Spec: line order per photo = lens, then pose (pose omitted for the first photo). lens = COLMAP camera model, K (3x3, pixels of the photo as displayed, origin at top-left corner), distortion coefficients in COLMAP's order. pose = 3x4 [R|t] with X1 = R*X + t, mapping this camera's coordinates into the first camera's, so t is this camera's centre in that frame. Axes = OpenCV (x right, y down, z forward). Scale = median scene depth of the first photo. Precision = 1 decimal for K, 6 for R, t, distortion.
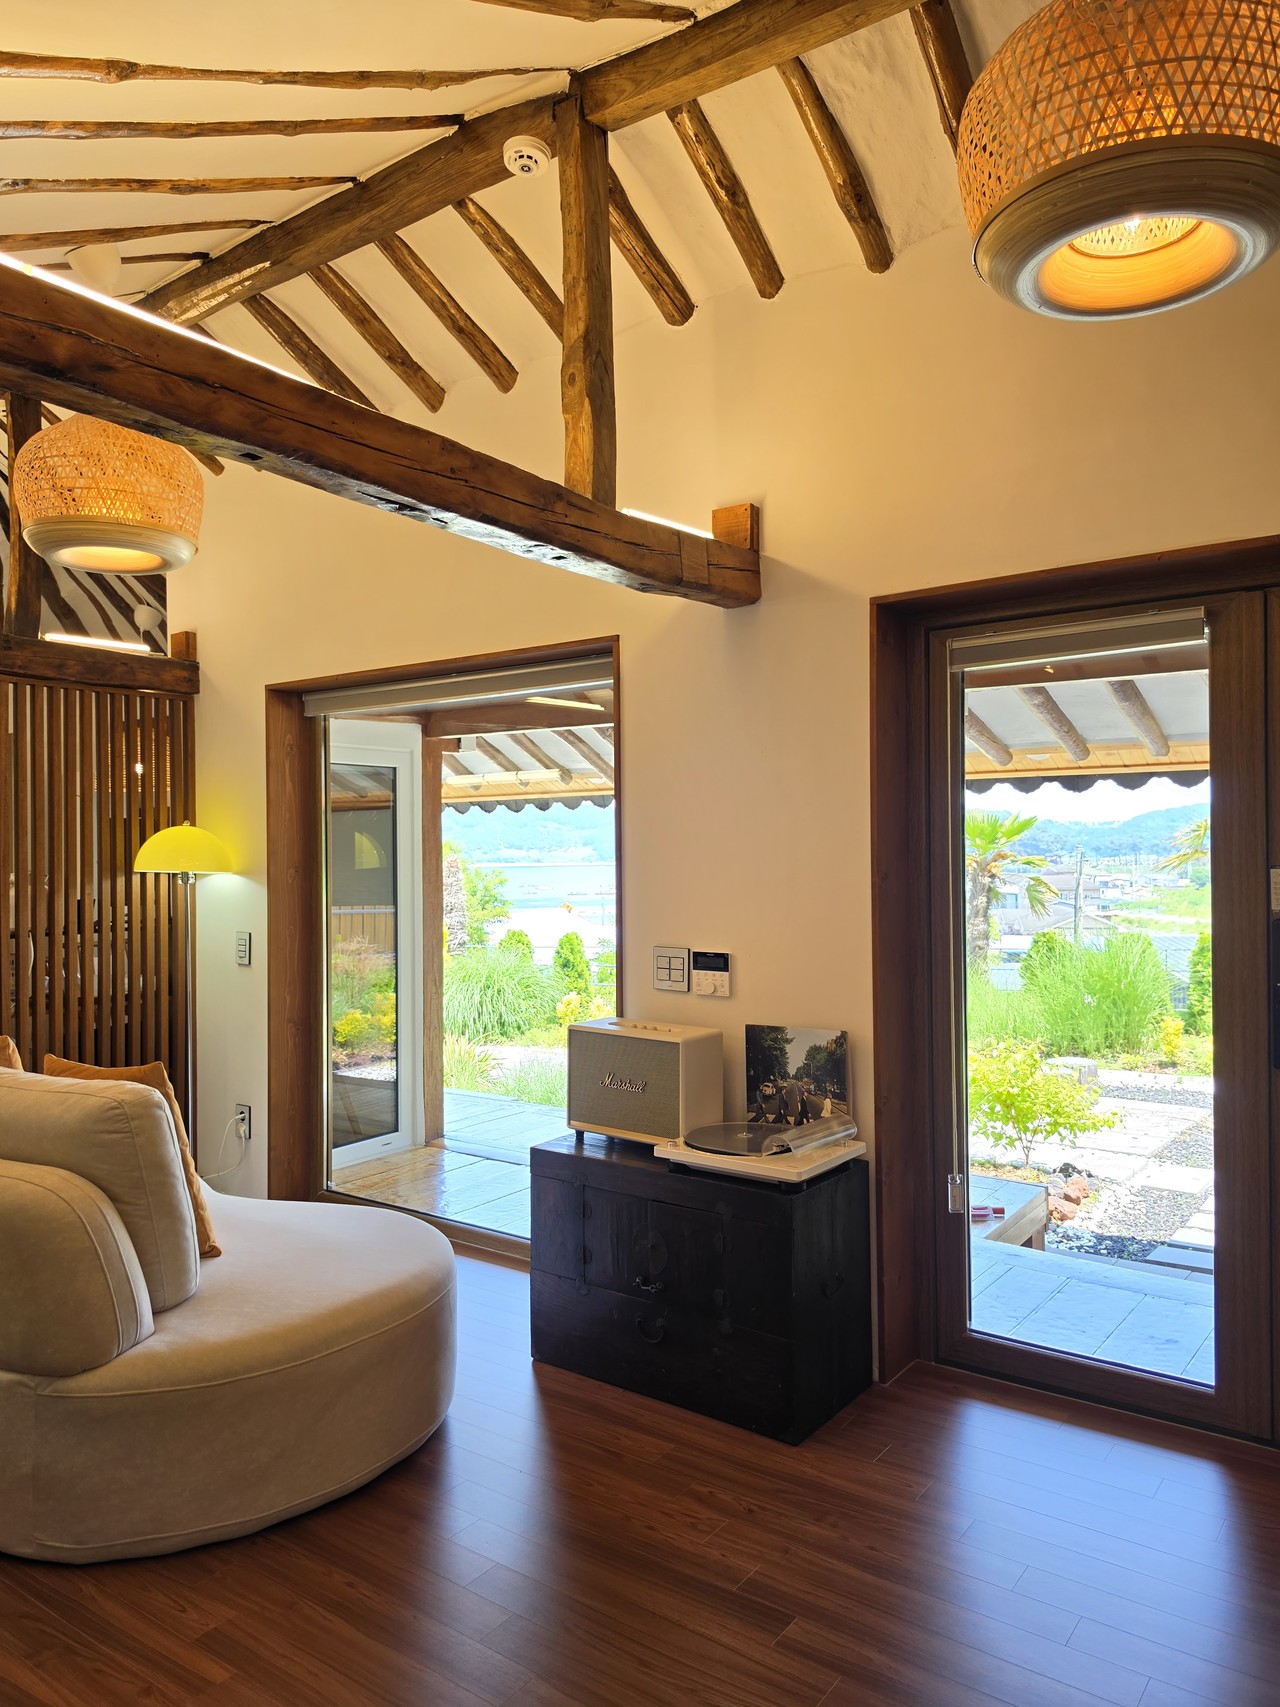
lens RADIAL K [[1379.5, 0, 640.0], [0, 1379.5, 853.5], [0, 0, 1]] dist [-0.115789, 0.000290]
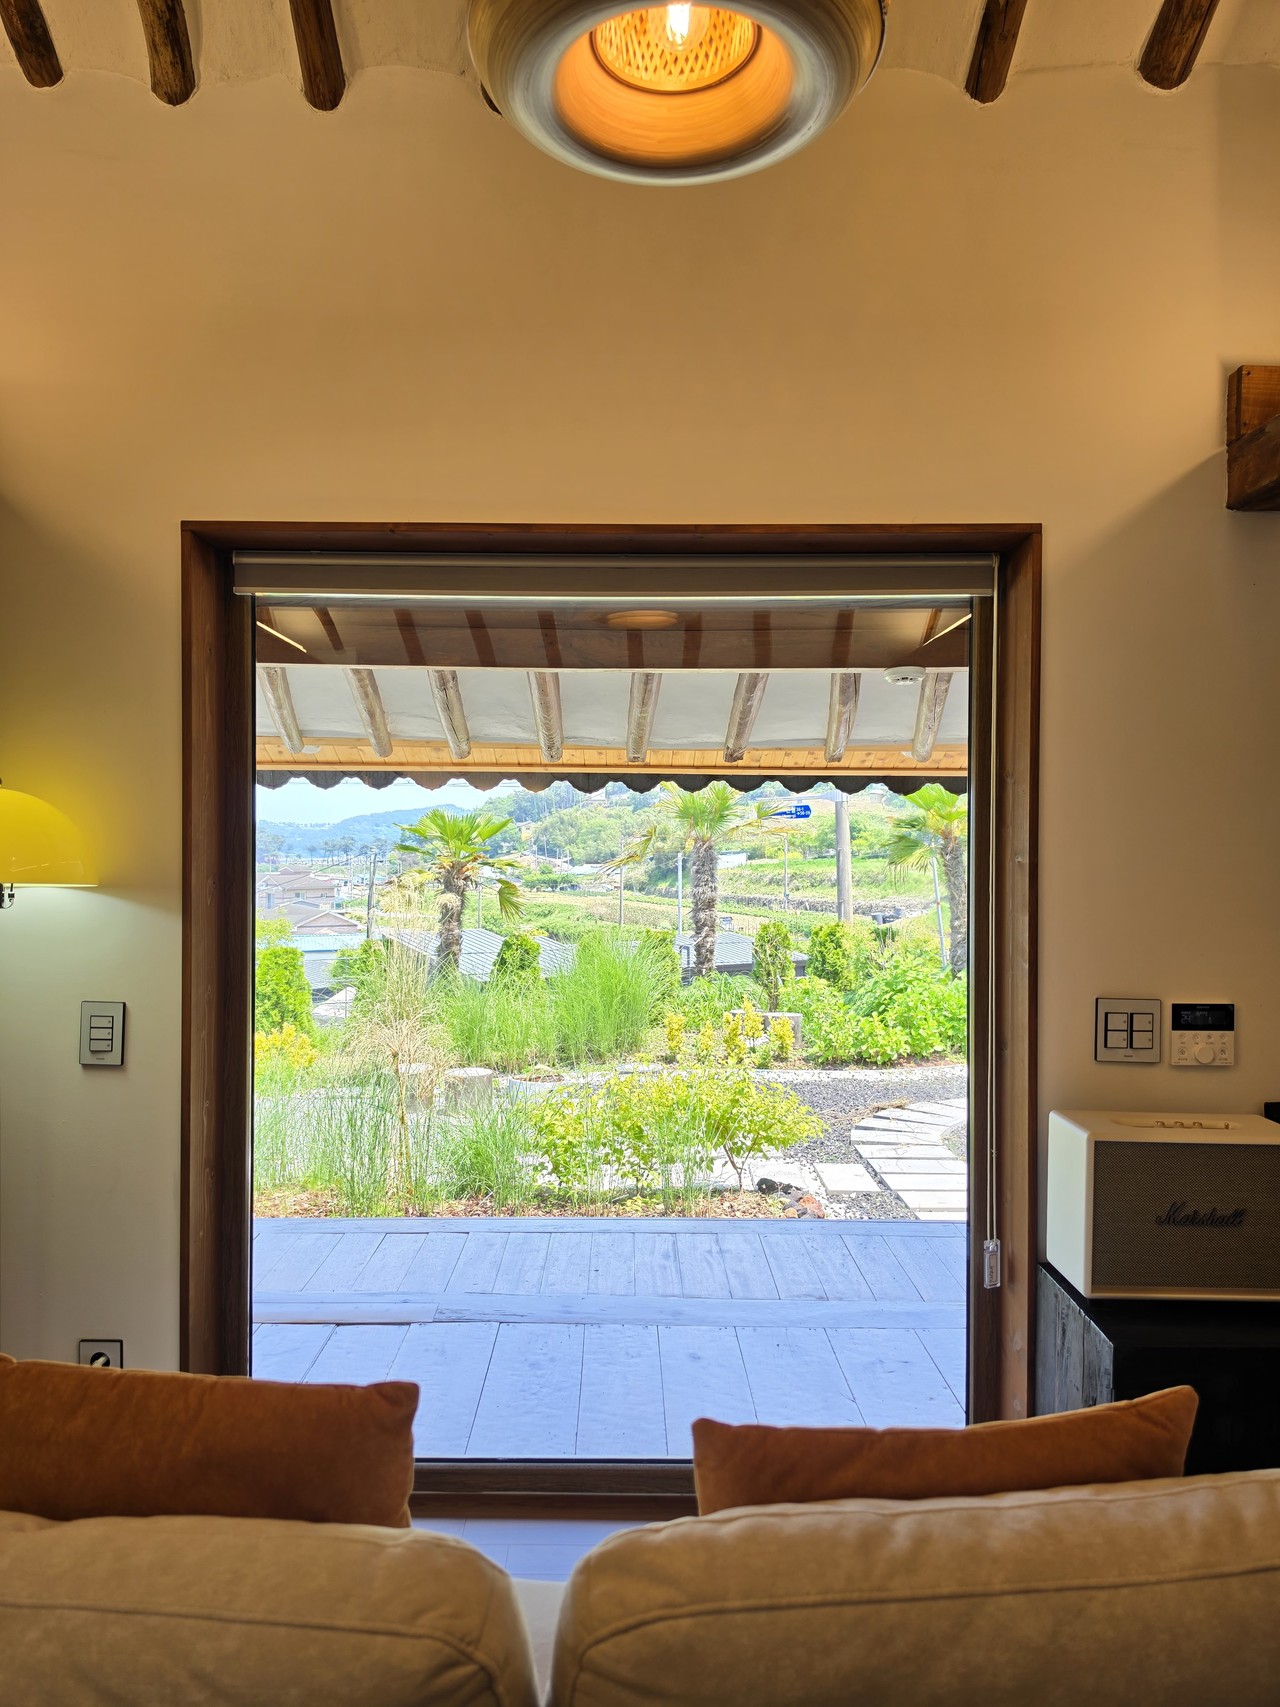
lens RADIAL K [[1379.5, 0, 640.0], [0, 1379.5, 853.5], [0, 0, 1]] dist [-0.115789, 0.000290]
pose [[0.761634, 0.016675, 0.647793, -0.301216], [-0.017819, 0.999830, -0.004786, 0.000860], [-0.647763, -0.007898, 0.761801, 0.315841]]
